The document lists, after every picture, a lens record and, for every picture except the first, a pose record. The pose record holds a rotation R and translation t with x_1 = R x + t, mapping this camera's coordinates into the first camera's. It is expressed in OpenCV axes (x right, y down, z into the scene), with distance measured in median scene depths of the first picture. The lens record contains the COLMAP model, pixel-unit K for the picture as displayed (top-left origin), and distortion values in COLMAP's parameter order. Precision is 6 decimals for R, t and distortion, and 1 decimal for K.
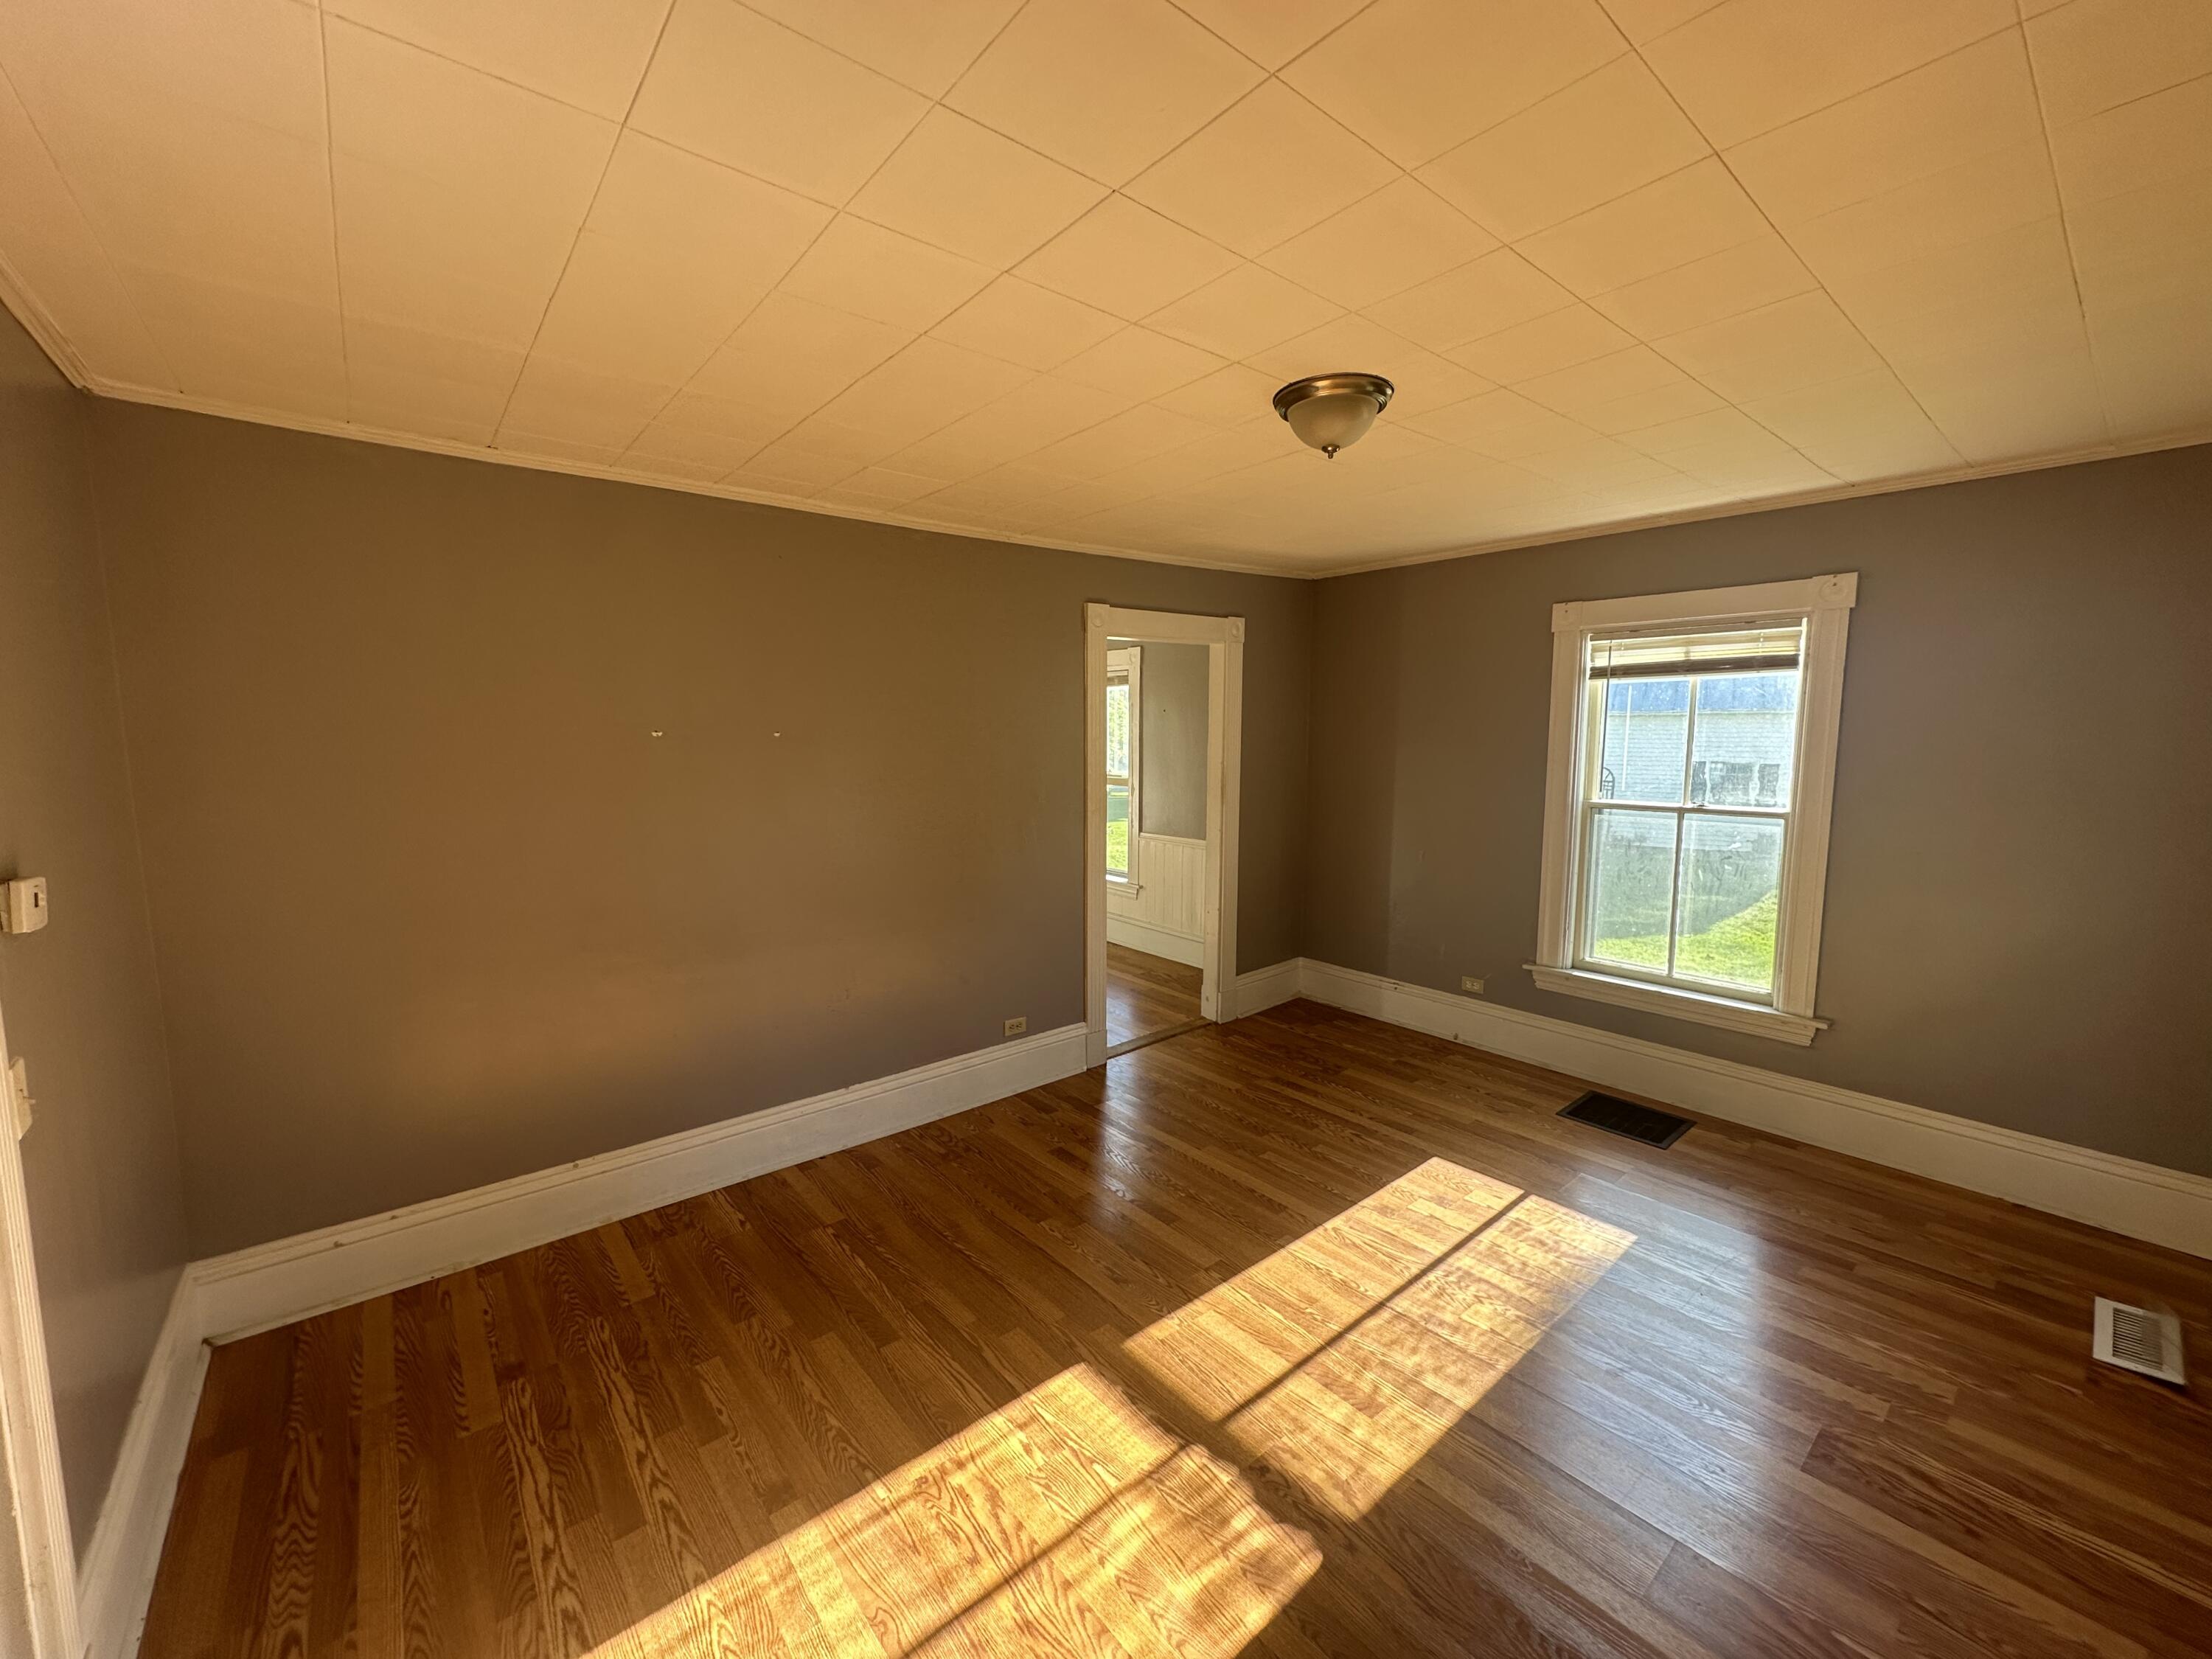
lens RADIAL K [[879.0, 0, 1117.9], [0, 879.0, 830.6], [0, 0, 1]] dist [0.000358, -0.000184]
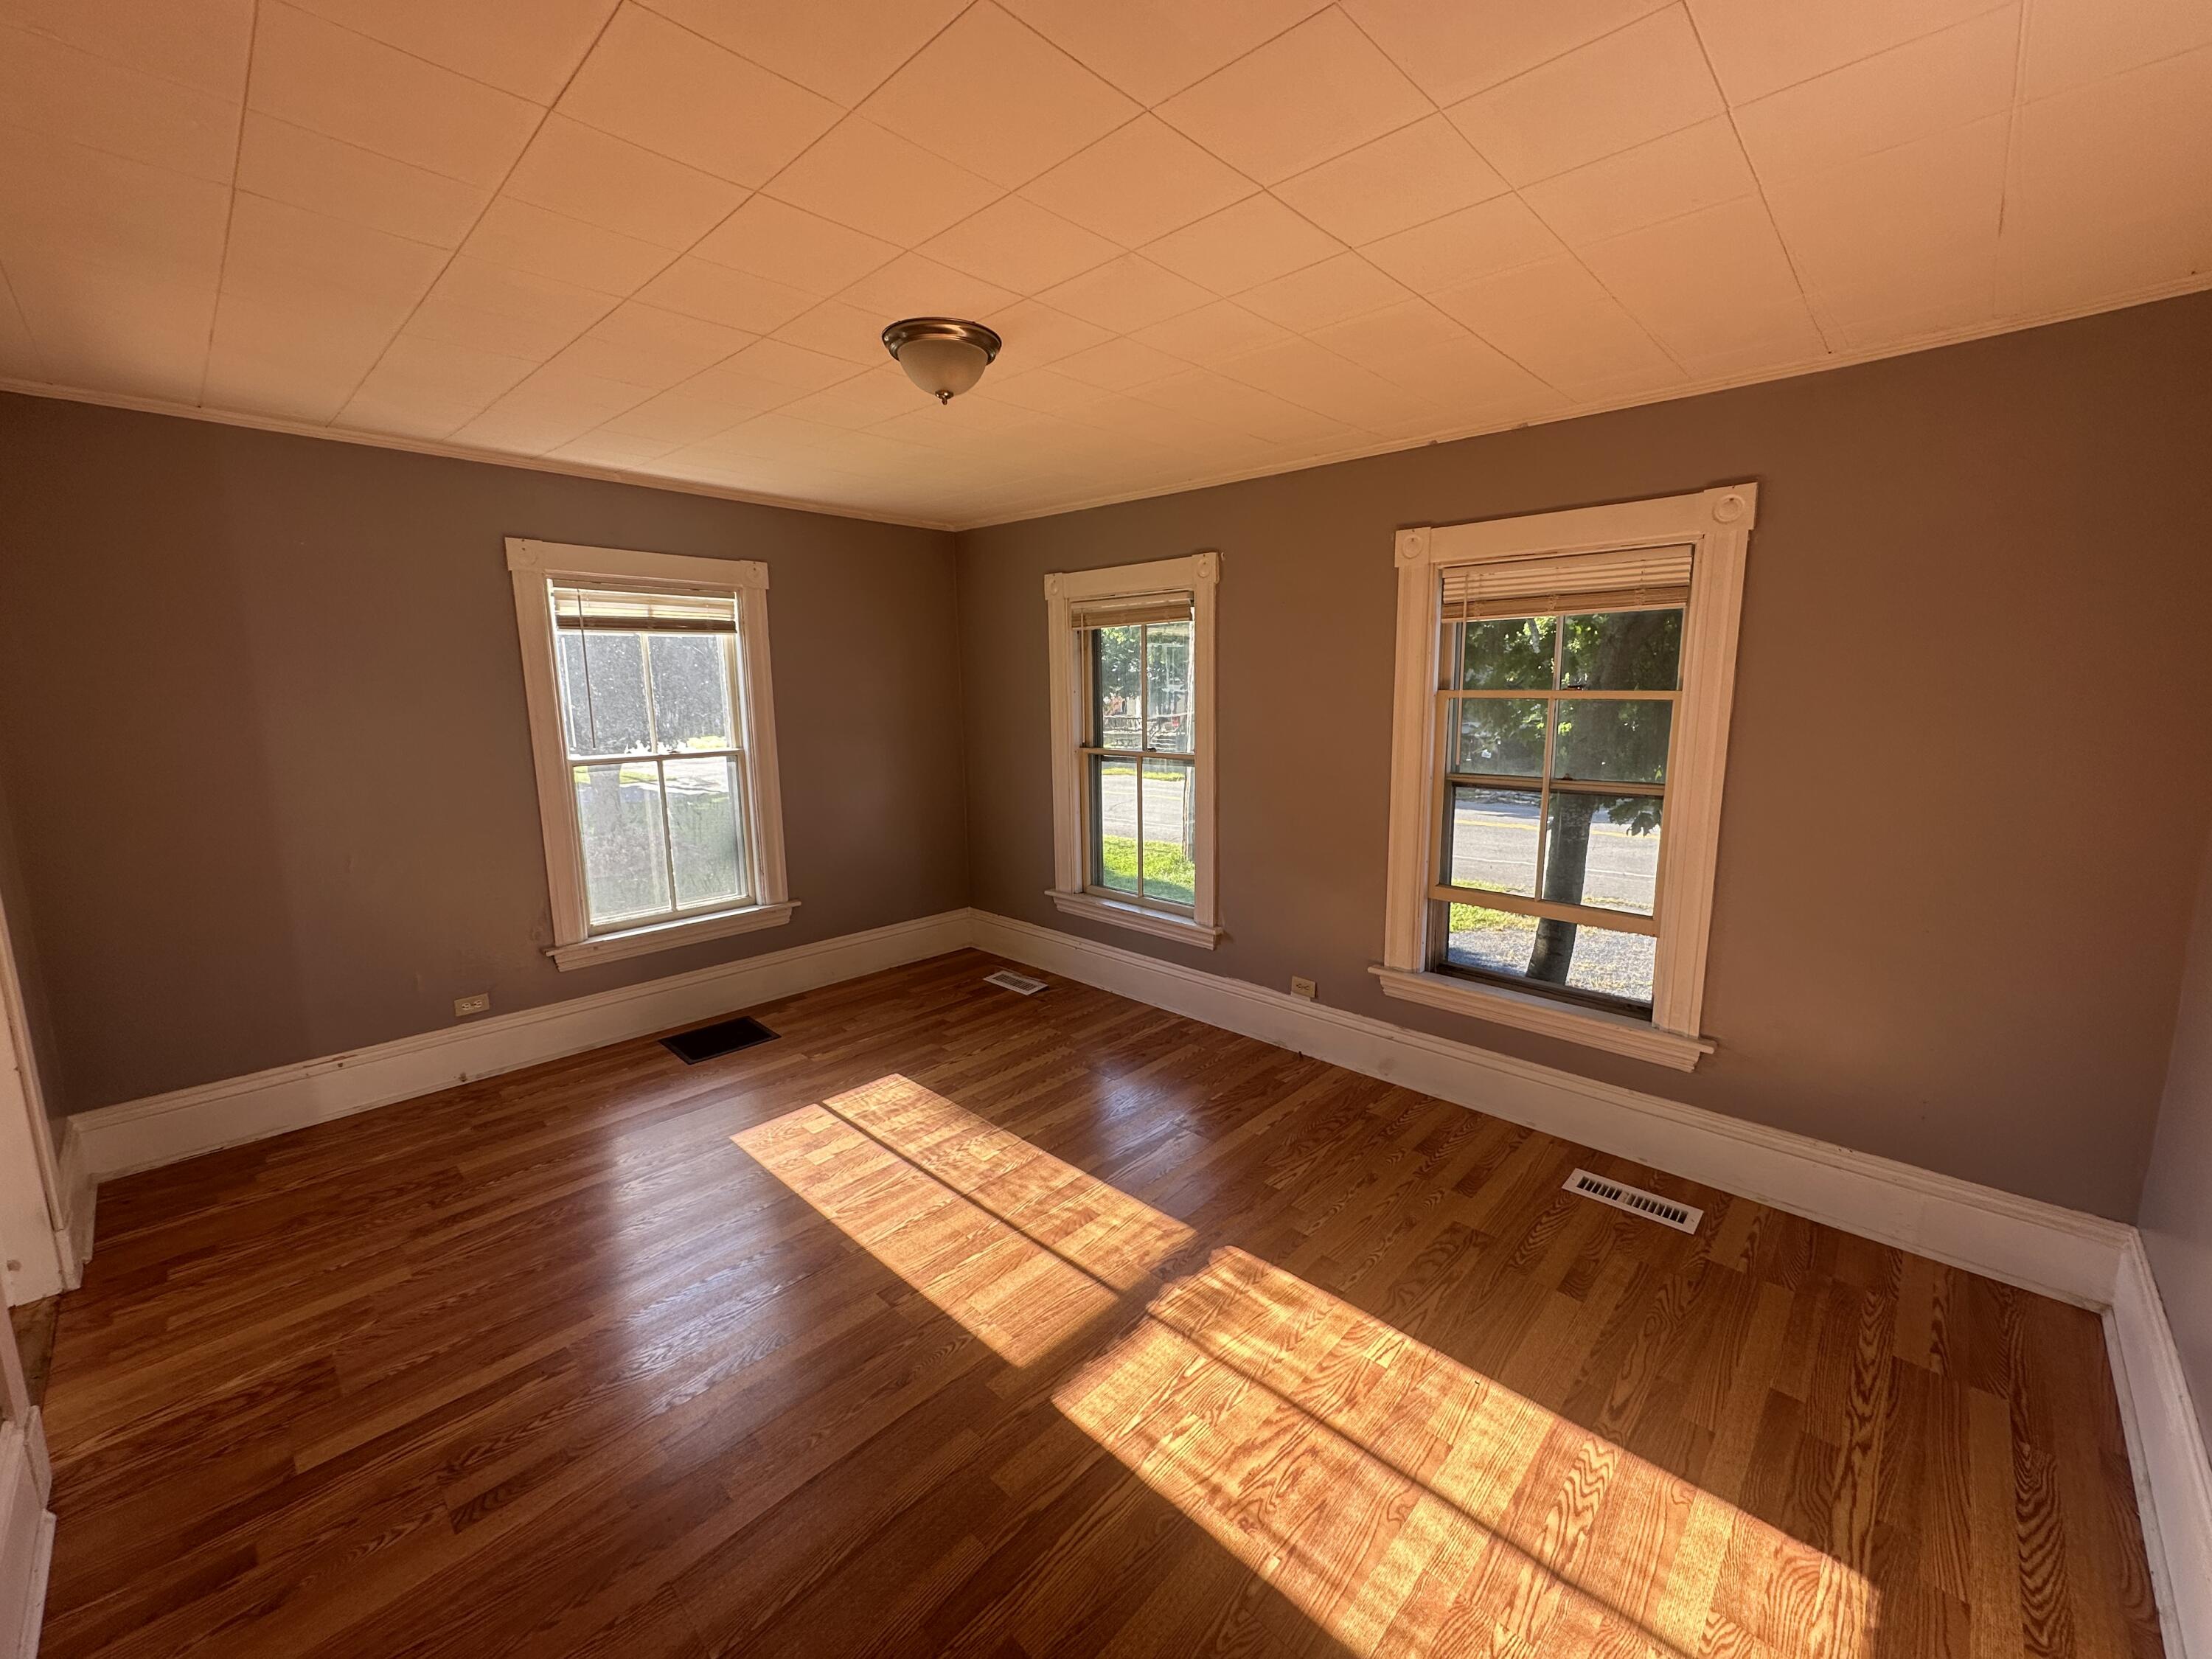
lens RADIAL K [[879.0, 0, 1099.6], [0, 879.0, 823.5], [0, 0, 1]] dist [0.000358, -0.000184]
pose [[-0.102881, -0.155074, 0.982531, -0.818561], [0.121151, 0.978465, 0.167118, -0.099172], [-0.987288, 0.136228, -0.081878, 0.947447]]
